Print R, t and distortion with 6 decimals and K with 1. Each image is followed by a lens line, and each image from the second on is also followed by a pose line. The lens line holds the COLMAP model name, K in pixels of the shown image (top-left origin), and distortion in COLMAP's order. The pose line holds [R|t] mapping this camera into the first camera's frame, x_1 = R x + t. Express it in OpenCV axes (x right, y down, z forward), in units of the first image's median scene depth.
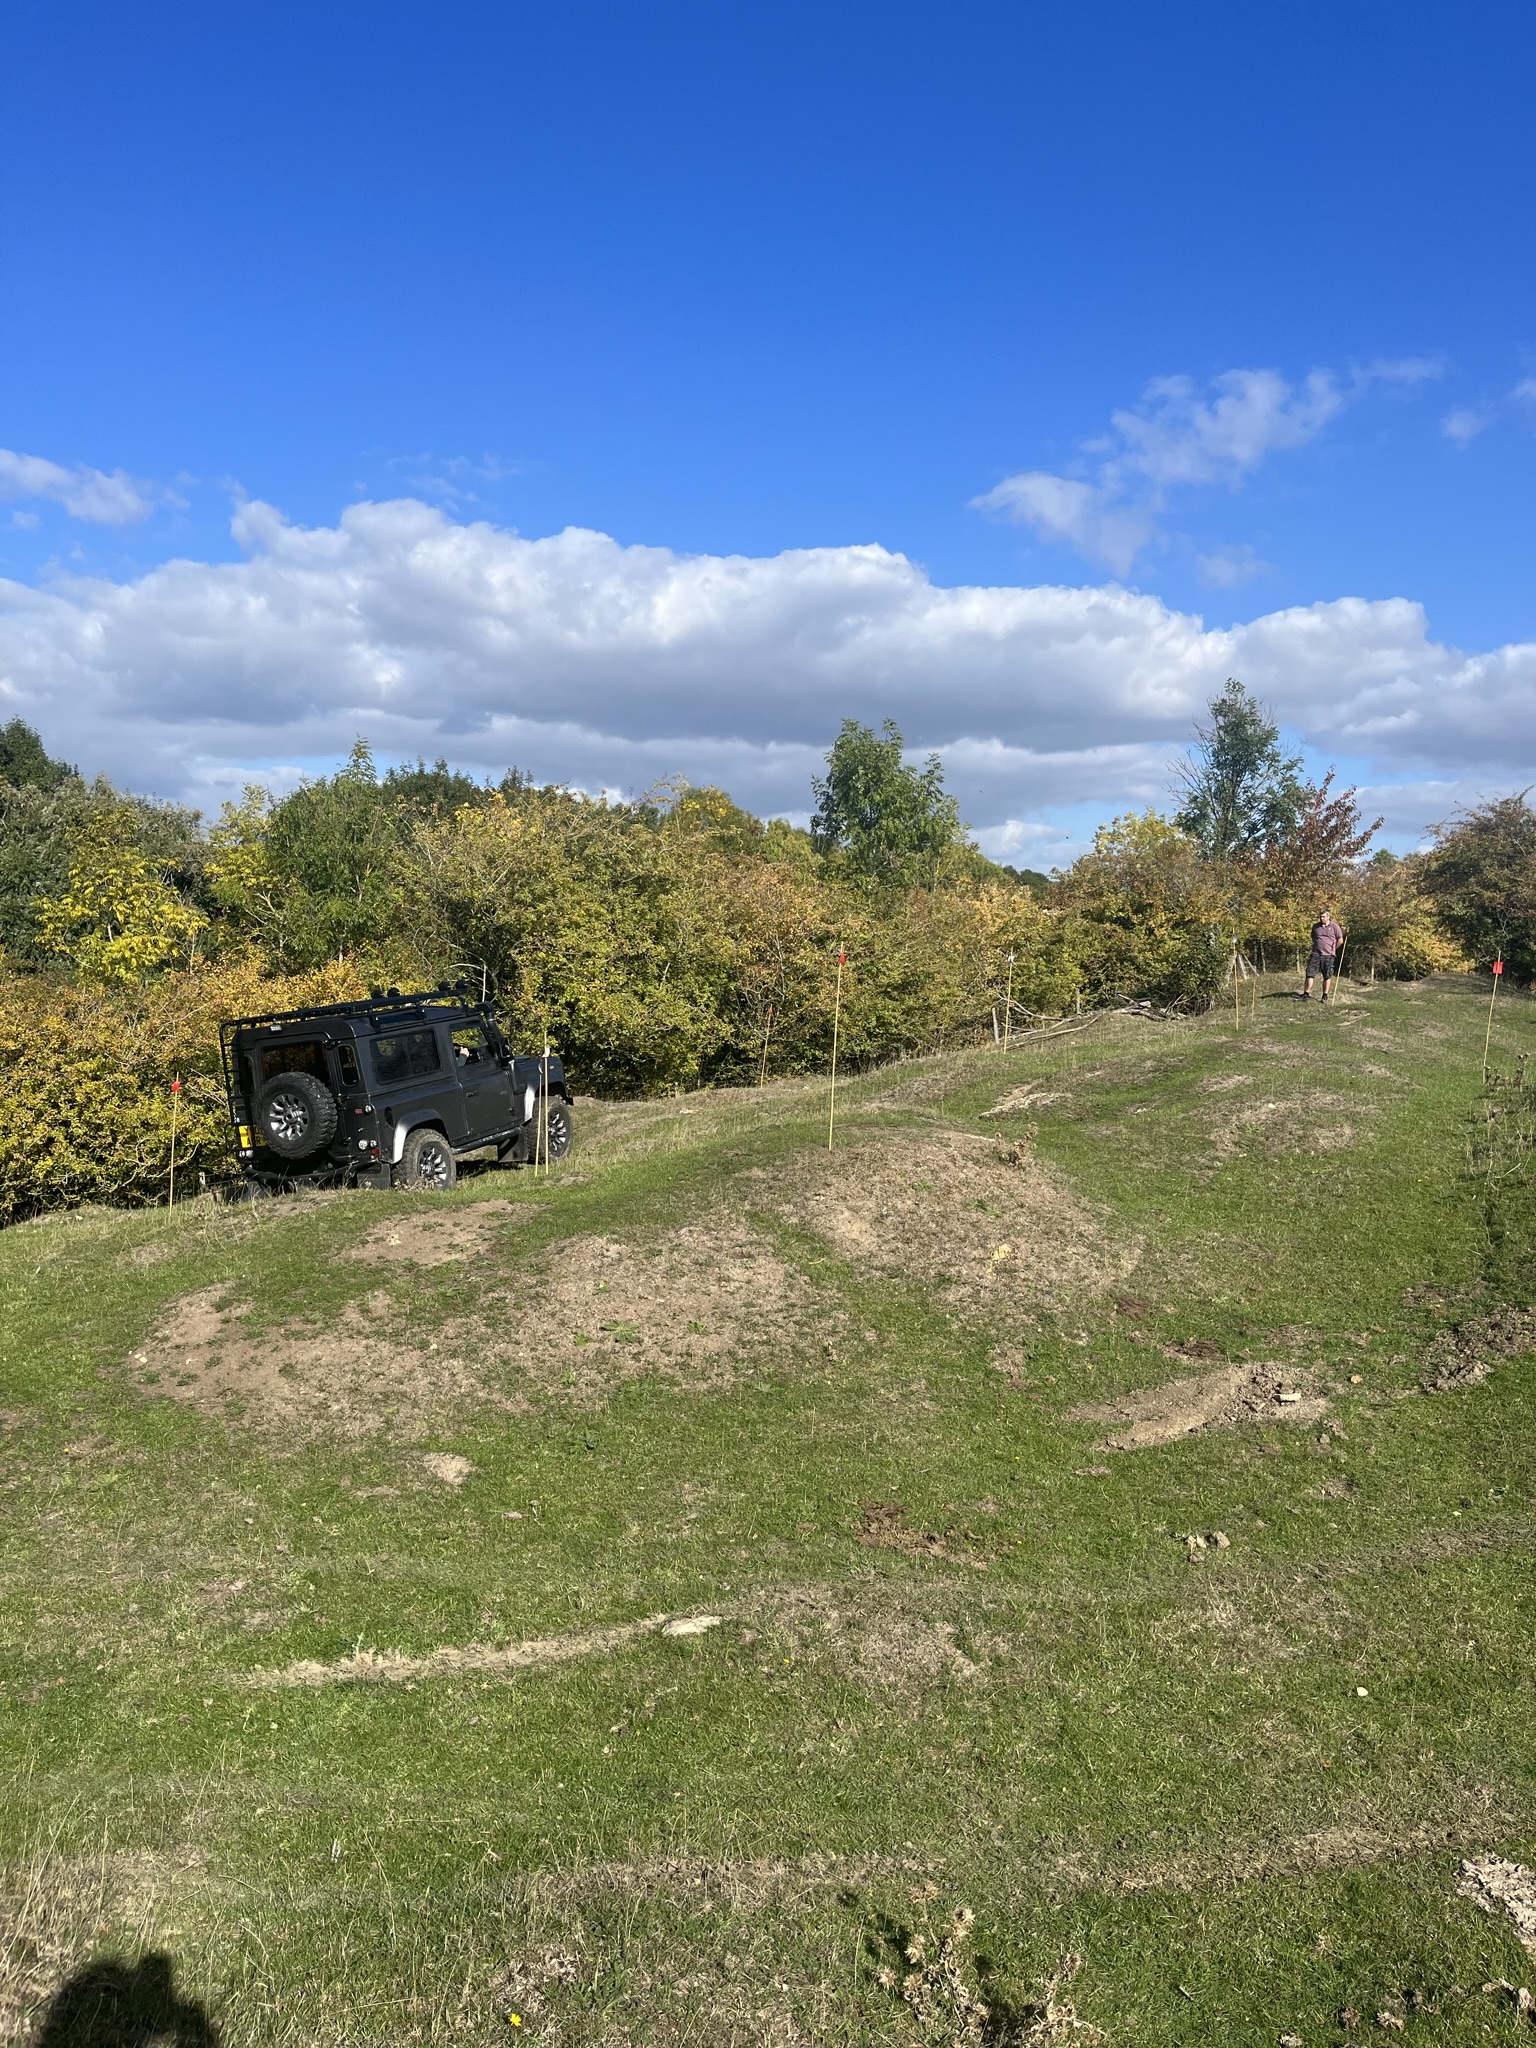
lens RADIAL K [[1536.5, 0, 801.2], [0, 1536.5, 1055.8], [0, 0, 1]] dist [0.073692, -0.067450]
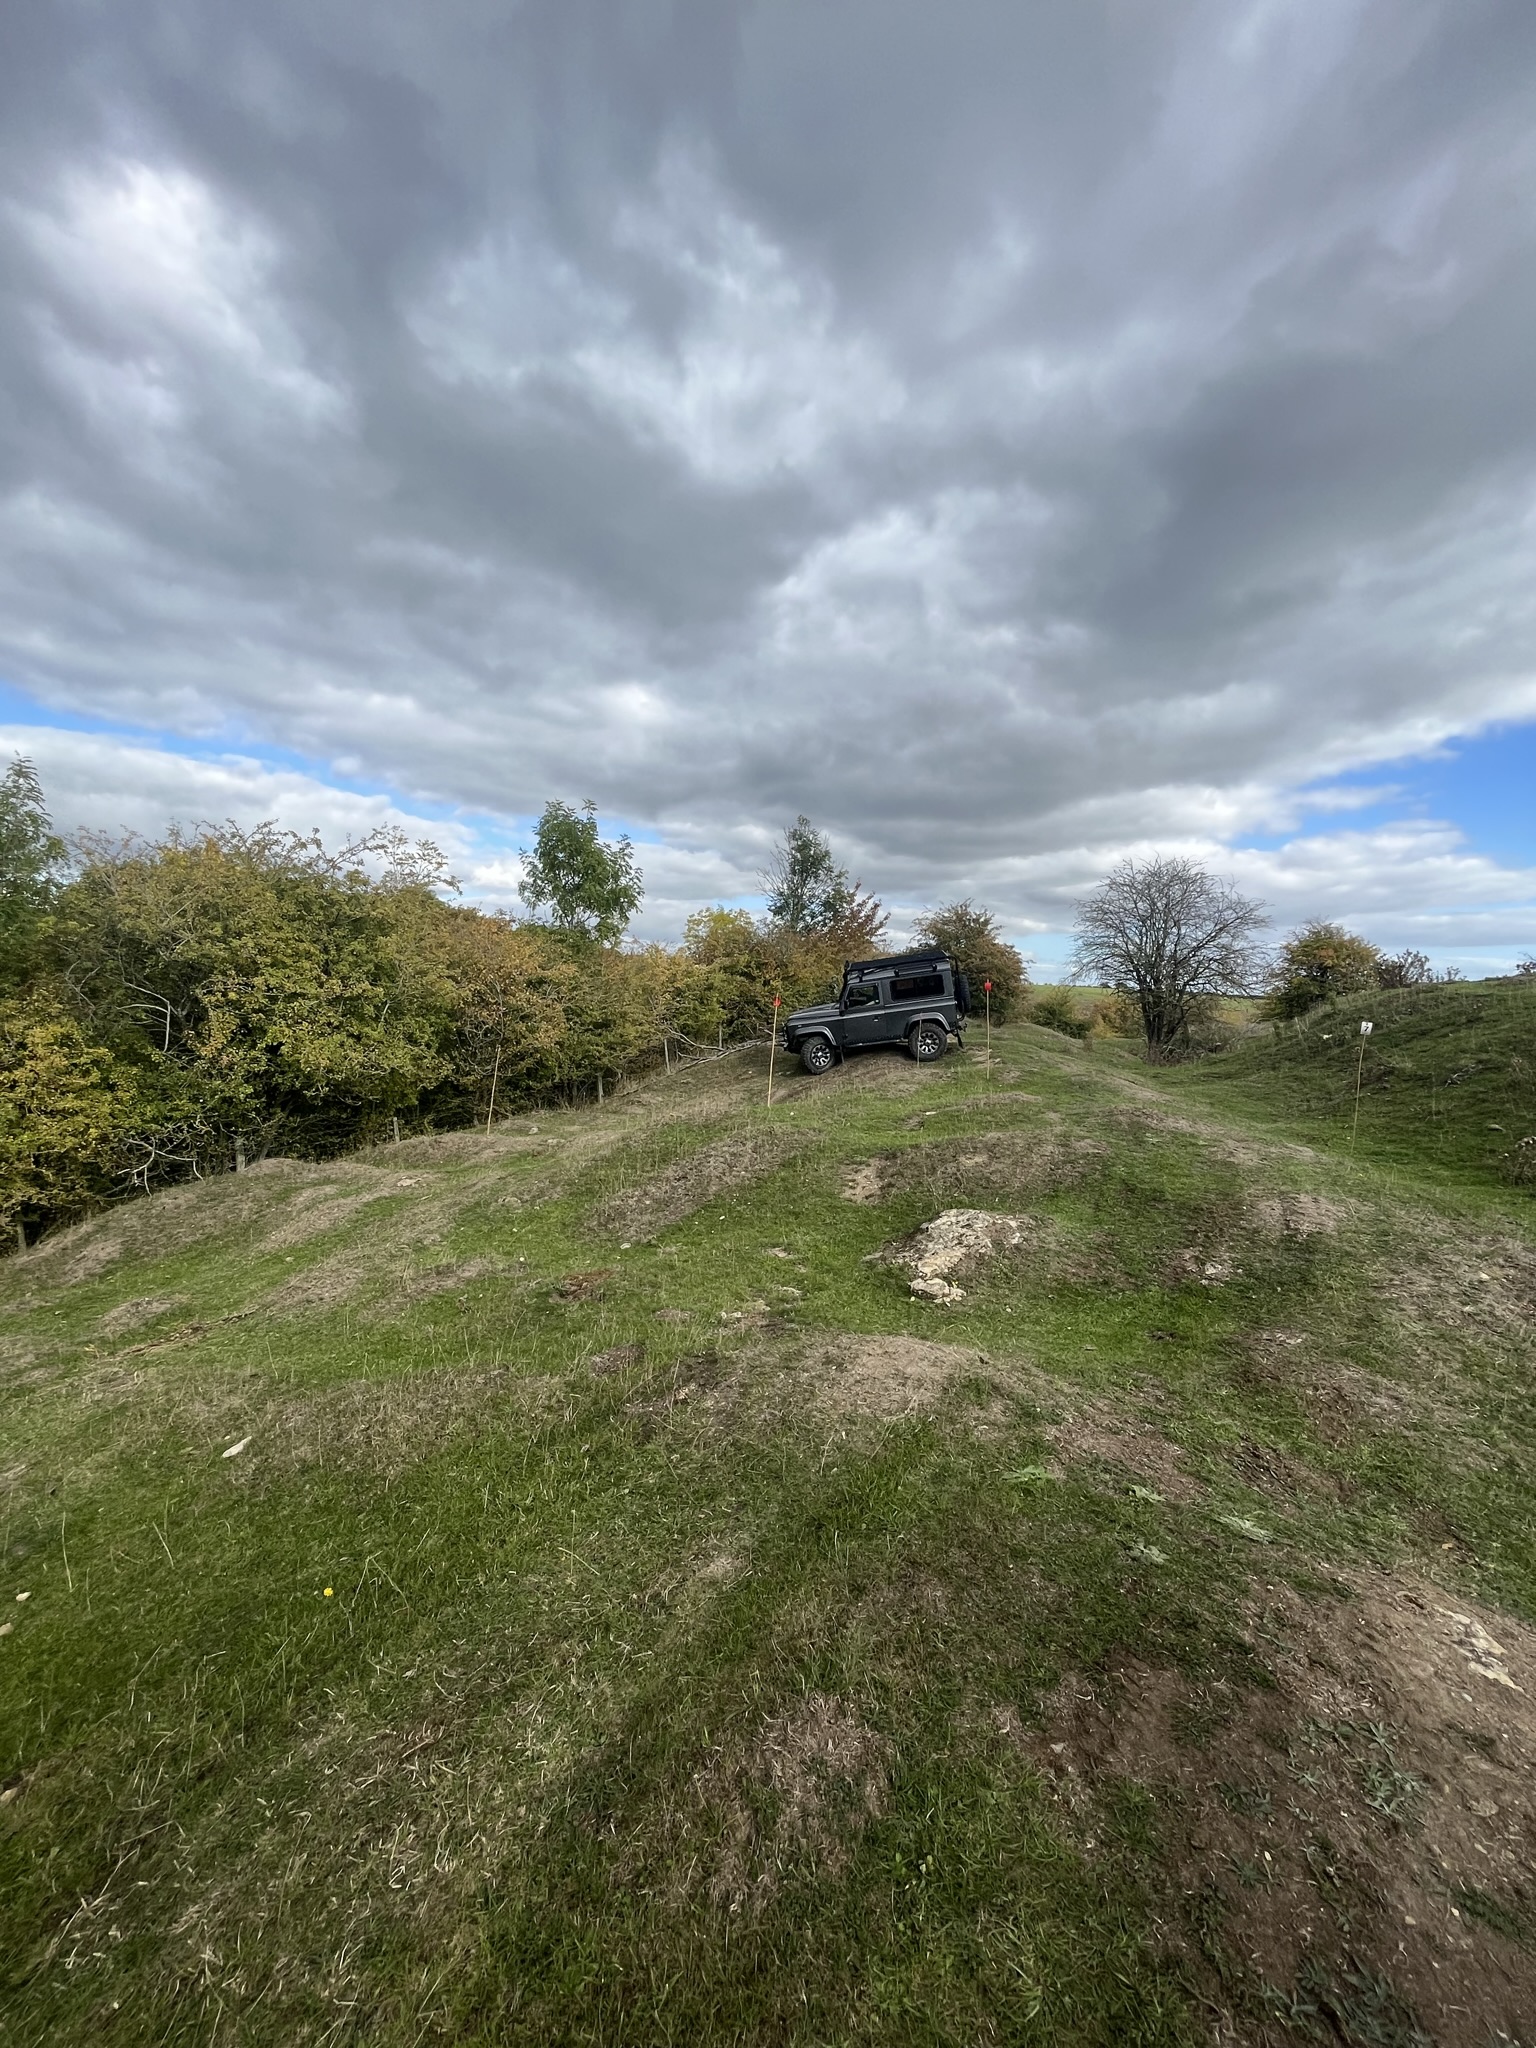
lens RADIAL K [[830.8, 0, 760.9], [0, 830.8, 1016.9], [0, 0, 1]] dist [0.000900, -0.000669]
pose [[0.945560, 0.003310, 0.325430, -0.033516], [0.009282, 0.999267, -0.037132, -0.031151], [-0.325315, 0.038131, 0.944837, 0.425706]]
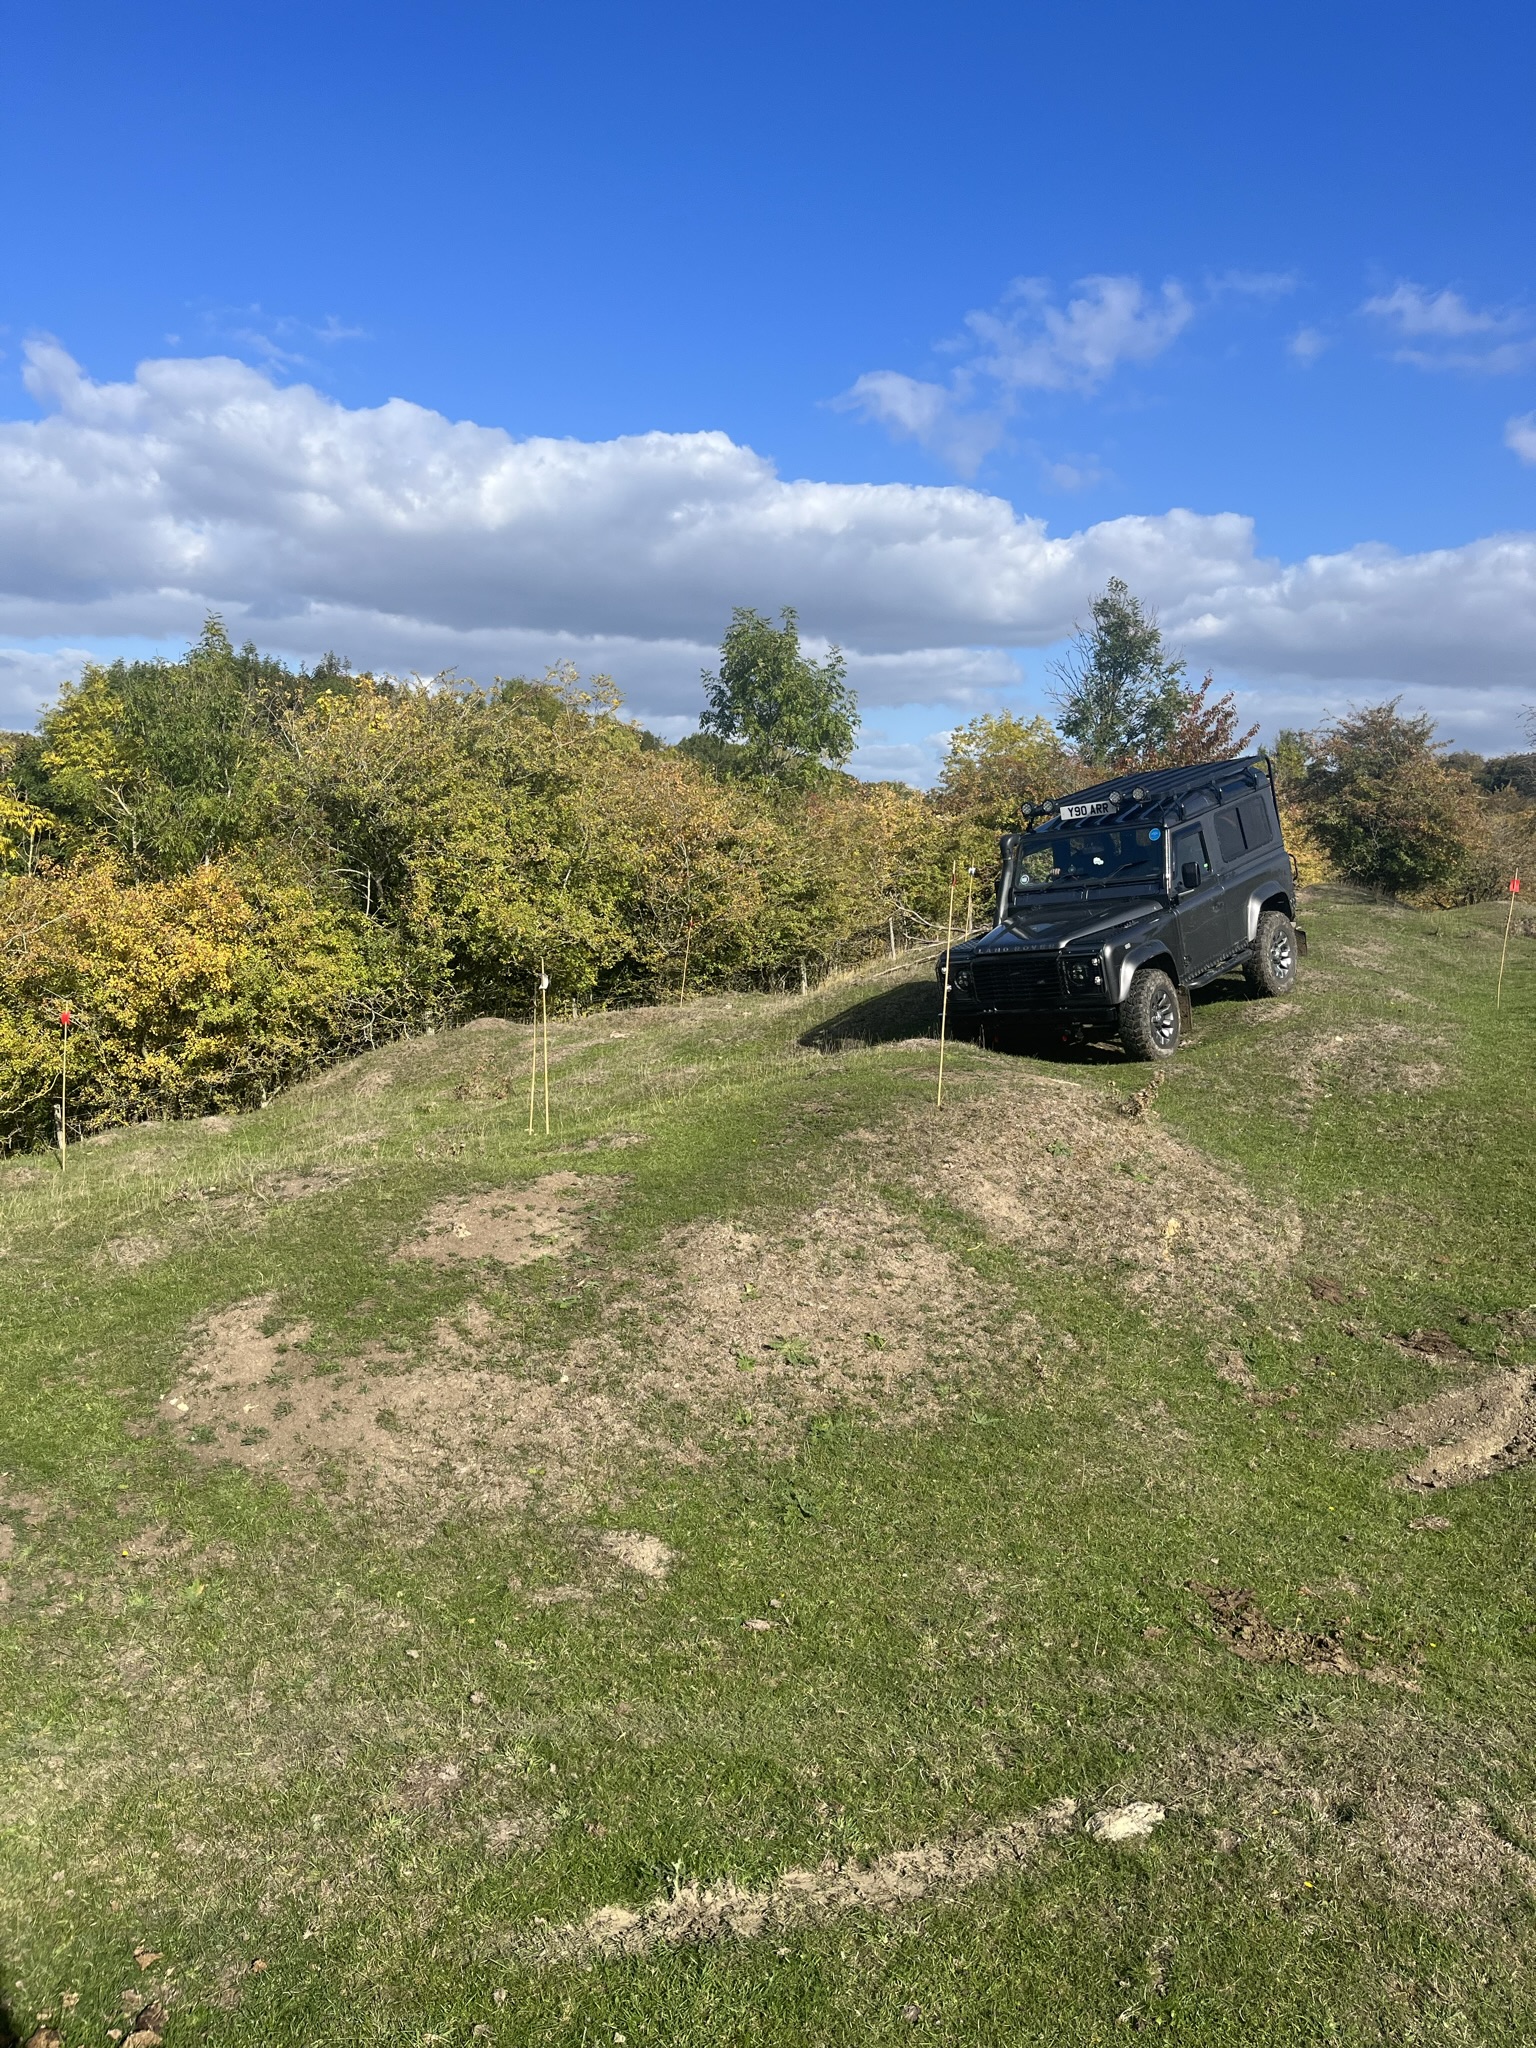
lens RADIAL K [[1538.3, 0, 785.8], [0, 1538.3, 1033.4], [0, 0, 1]] dist [0.077230, -0.100213]
pose [[0.993217, -0.005599, 0.116143, -0.069451], [-0.000164, 0.998772, 0.049551, -0.008776], [-0.116278, -0.049234, 0.991996, 0.068212]]
